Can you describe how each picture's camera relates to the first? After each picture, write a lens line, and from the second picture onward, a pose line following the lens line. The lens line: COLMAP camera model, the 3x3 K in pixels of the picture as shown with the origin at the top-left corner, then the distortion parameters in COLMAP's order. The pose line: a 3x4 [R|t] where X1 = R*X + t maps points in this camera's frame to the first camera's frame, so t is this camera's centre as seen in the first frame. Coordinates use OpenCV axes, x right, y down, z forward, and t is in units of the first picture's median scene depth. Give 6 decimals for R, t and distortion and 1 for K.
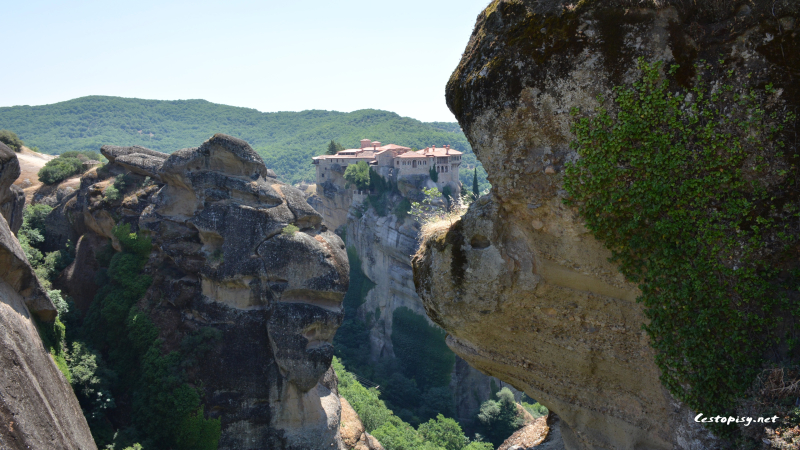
lens RADIAL K [[668.5, 0, 400.0], [0, 668.5, 225.0], [0, 0, 1]] dist [-0.125627, 0.125559]
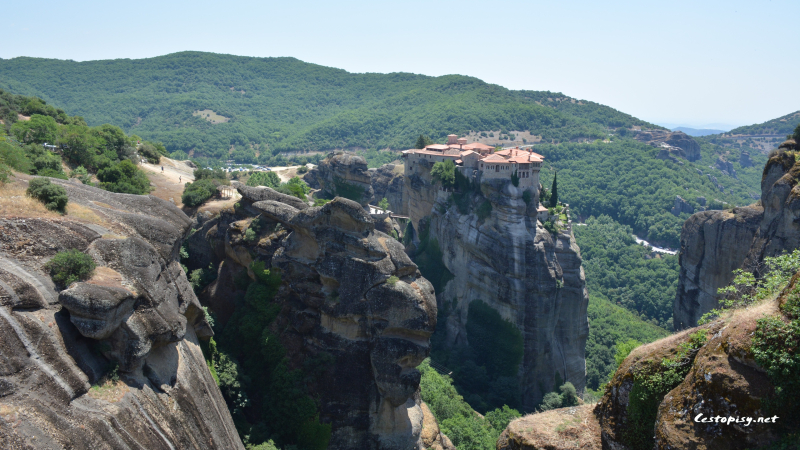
lens RADIAL K [[668.5, 0, 400.0], [0, 668.5, 225.0], [0, 0, 1]] dist [-0.125627, 0.125559]
pose [[0.991296, 0.060358, -0.117001, -0.006155], [-0.053497, 0.996708, 0.060916, -0.125359], [0.120293, -0.054126, 0.991262, -0.176708]]
